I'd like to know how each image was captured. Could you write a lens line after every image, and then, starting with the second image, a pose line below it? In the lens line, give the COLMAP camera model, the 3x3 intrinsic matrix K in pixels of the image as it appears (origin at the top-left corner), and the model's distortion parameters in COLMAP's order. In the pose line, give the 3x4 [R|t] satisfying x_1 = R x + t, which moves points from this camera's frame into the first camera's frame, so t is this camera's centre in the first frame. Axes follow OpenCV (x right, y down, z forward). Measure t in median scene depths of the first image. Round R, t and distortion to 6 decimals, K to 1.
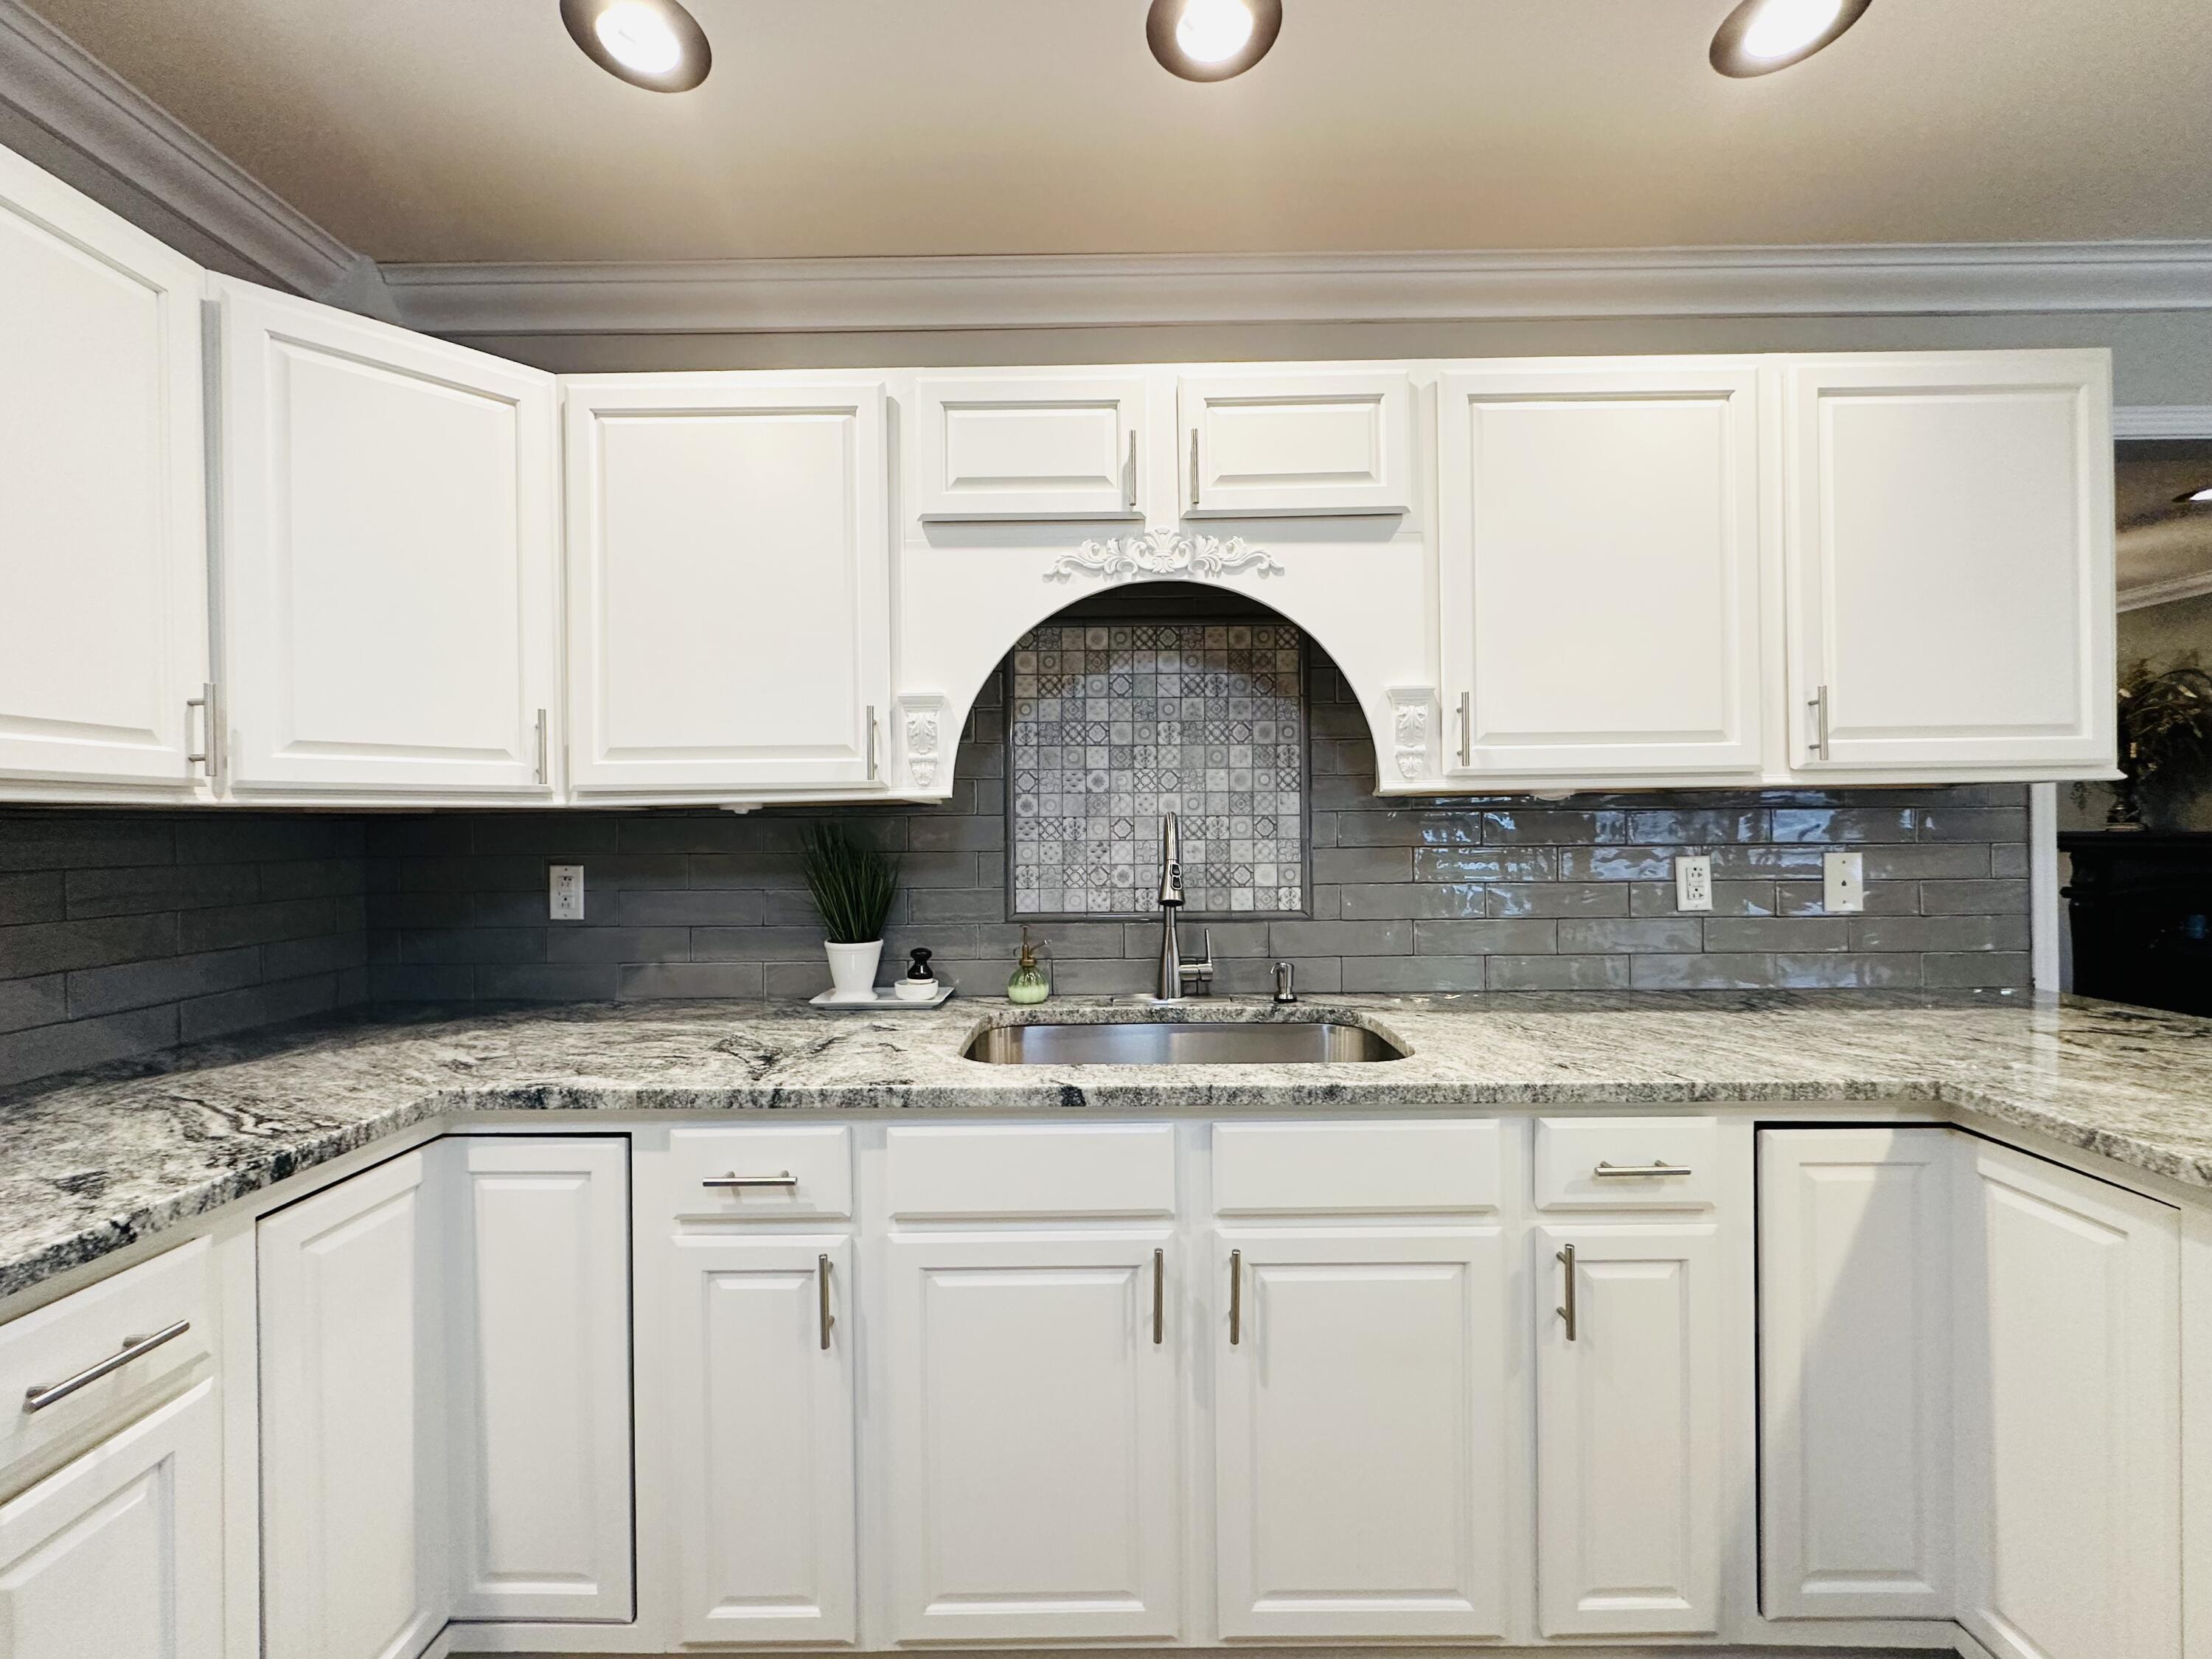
lens RADIAL K [[881.5, 0, 1107.1], [0, 881.5, 830.1], [0, 0, 1]] dist [-0.001782, 0.000167]
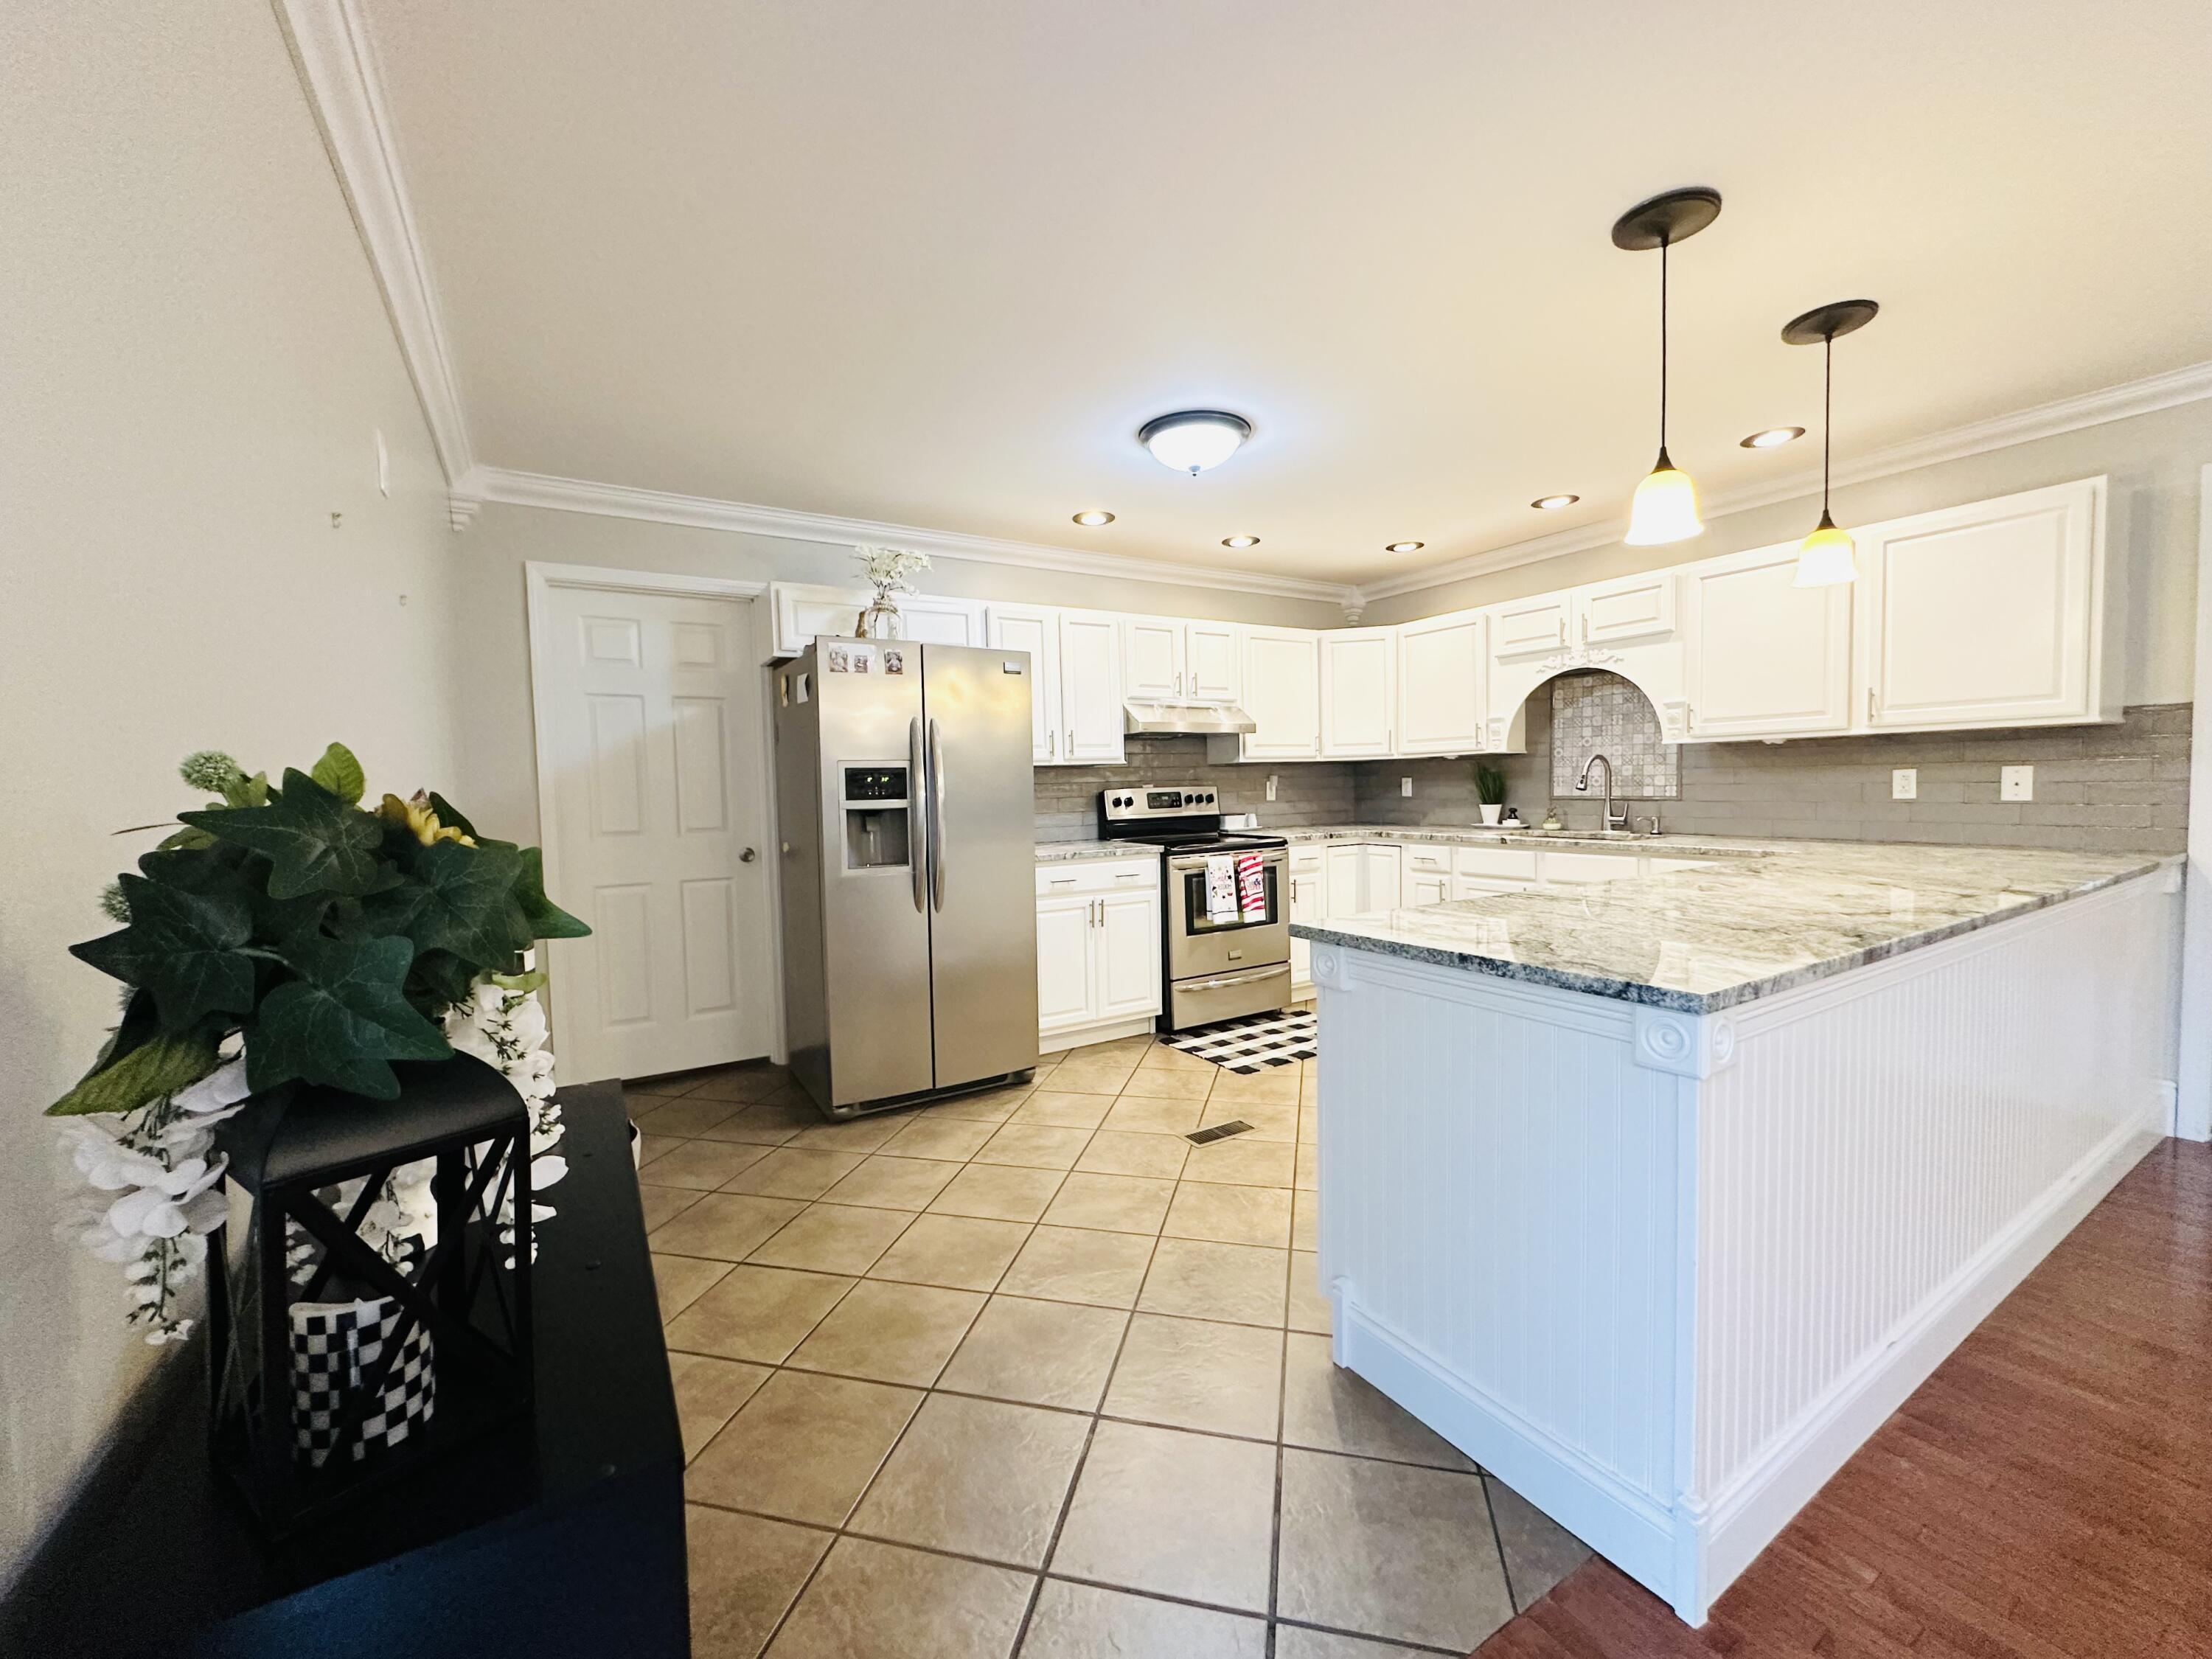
lens RADIAL K [[882.2, 0, 1107.4], [0, 882.2, 830.4], [0, 0, 1]] dist [-0.001161, 0.000048]
pose [[0.525572, 0.045120, -0.849552, 1.402996], [0.016319, 0.997874, 0.063092, 0.013617], [0.850592, -0.047023, 0.523719, -1.431603]]
